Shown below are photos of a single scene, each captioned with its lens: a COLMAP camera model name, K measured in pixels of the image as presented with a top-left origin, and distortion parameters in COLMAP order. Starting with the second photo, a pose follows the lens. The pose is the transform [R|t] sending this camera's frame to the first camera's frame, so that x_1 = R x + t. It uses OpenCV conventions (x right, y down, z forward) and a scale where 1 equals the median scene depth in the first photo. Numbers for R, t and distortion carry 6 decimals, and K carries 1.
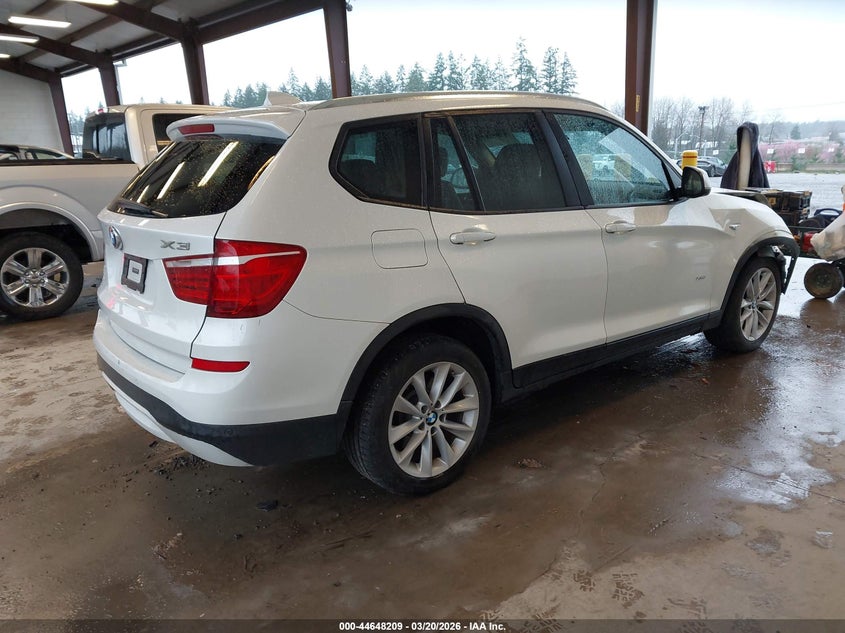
lens RADIAL K [[618.3, 0, 422.5], [0, 618.3, 316.5], [0, 0, 1]] dist [0.096633, 0.000317]
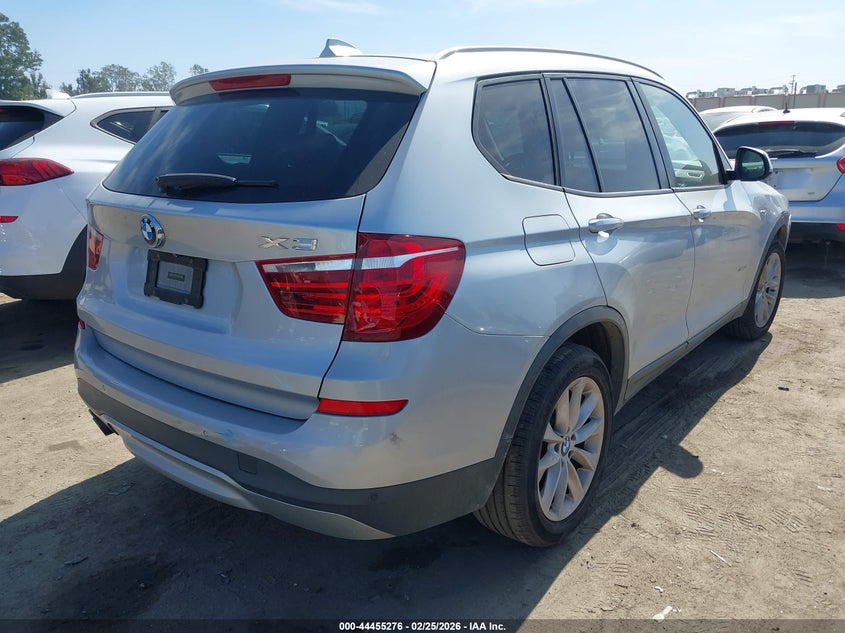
lens RADIAL K [[626.4, 0, 422.5], [0, 626.4, 316.5], [0, 0, 1]] dist [0.003261, 0.001120]
pose [[0.970158, -0.041661, 0.238868, -0.393516], [0.034437, 0.998817, 0.034338, -0.045985], [-0.240016, -0.025088, 0.970445, 0.264413]]
